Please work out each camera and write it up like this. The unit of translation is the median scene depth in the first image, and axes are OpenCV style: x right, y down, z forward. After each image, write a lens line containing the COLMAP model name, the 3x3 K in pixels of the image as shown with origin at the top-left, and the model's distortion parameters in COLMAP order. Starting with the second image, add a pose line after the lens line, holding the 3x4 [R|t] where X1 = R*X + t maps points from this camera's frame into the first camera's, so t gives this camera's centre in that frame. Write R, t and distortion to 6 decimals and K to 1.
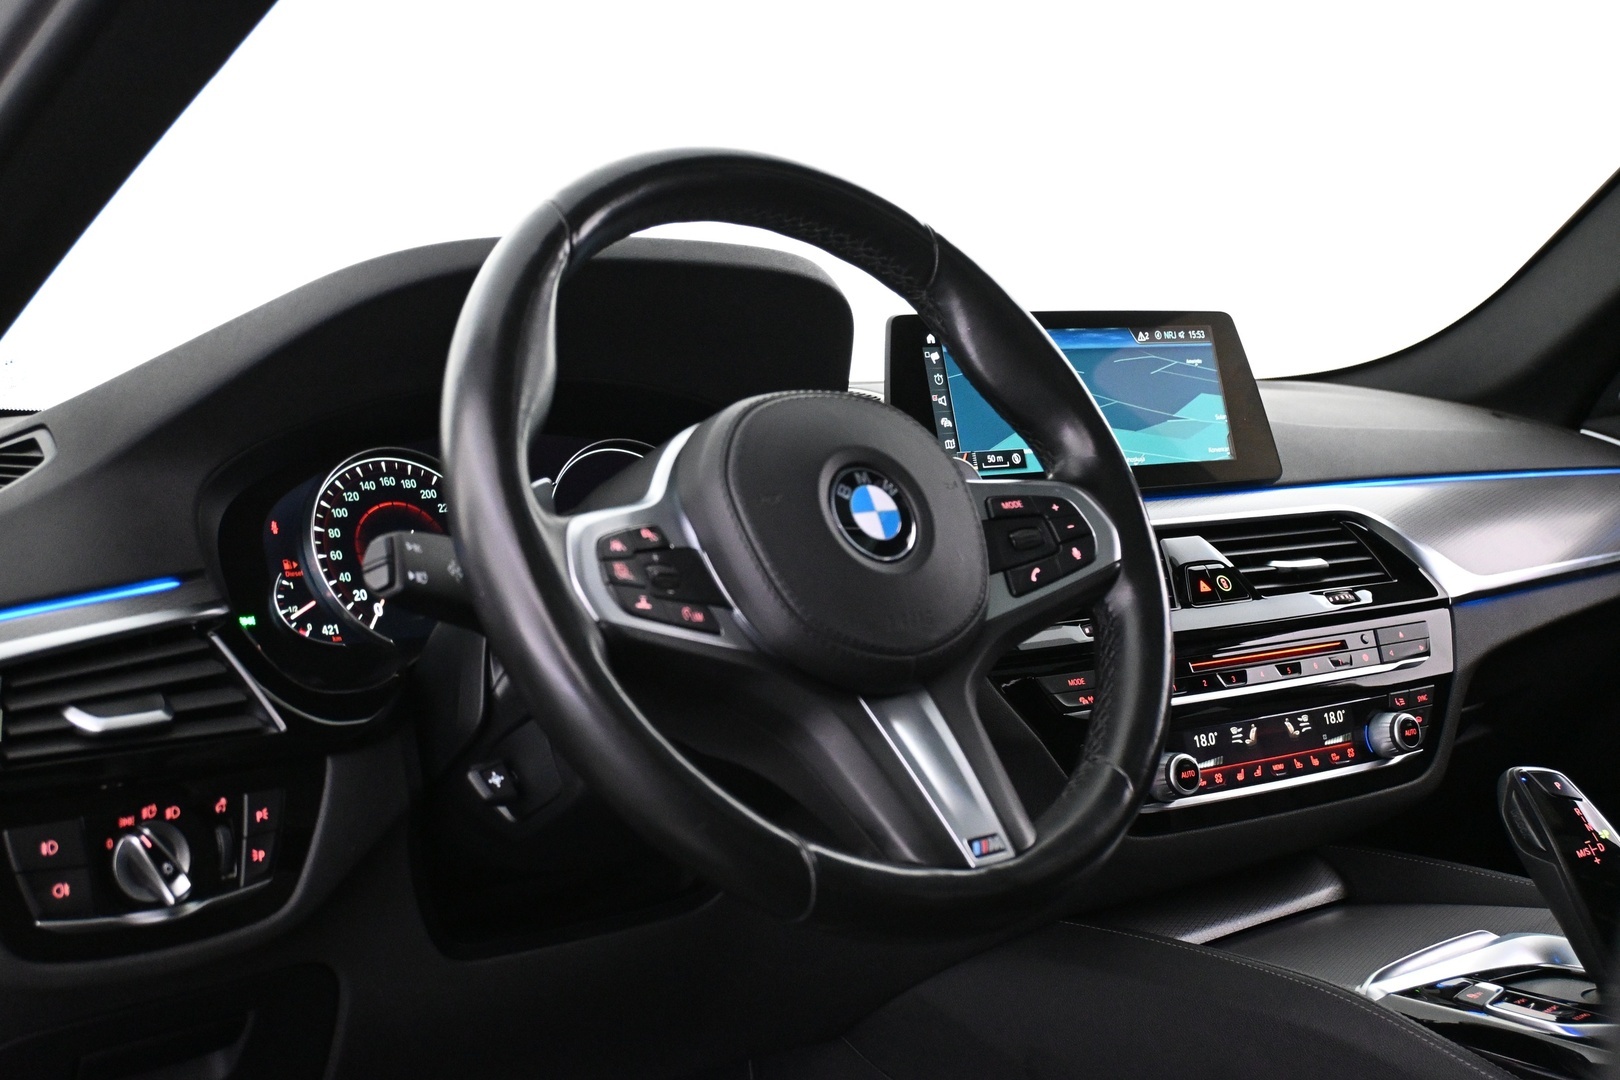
lens RADIAL K [[1937.1, 0, 810.3], [0, 1937.1, 542.3], [0, 0, 1]] dist [0.024774, 0.000000]
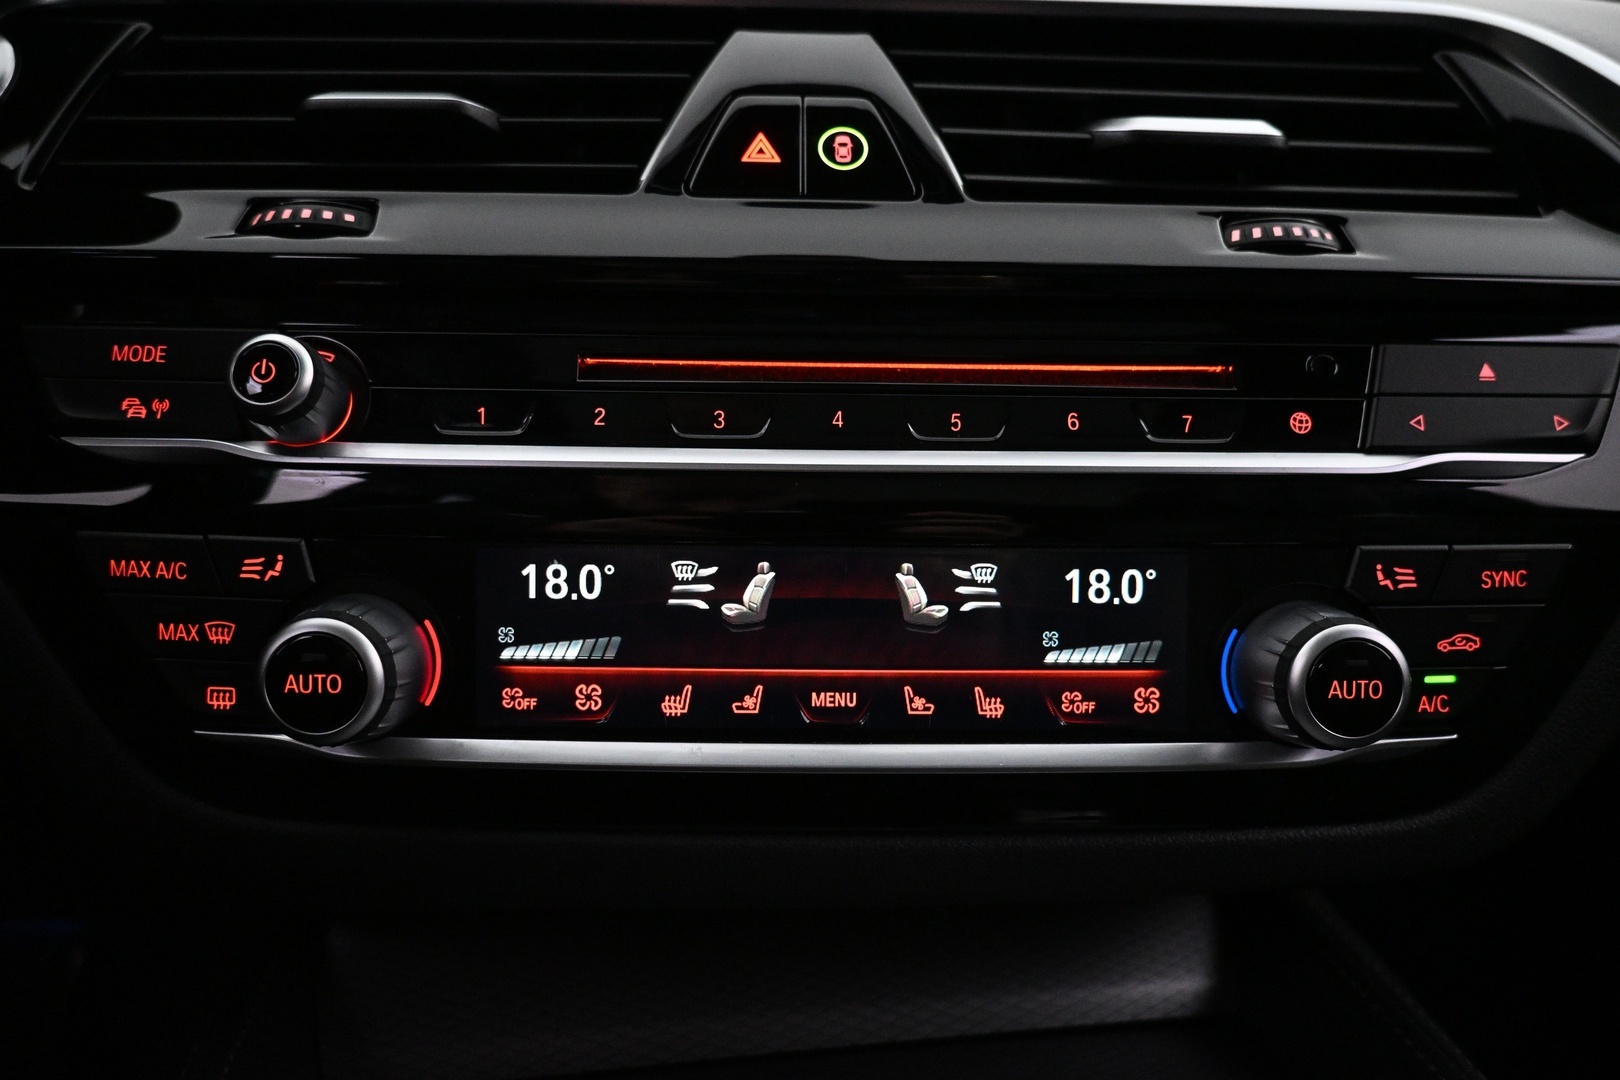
lens RADIAL K [[1072.5, 0, 814.2], [0, 1072.5, 537.9], [0, 0, 1]] dist [0.005442, 0.000436]
pose [[0.845842, 0.186753, -0.499675, 0.322272], [-0.087402, 0.972574, 0.215547, 0.048543], [0.526225, -0.138647, 0.838966, 0.838705]]
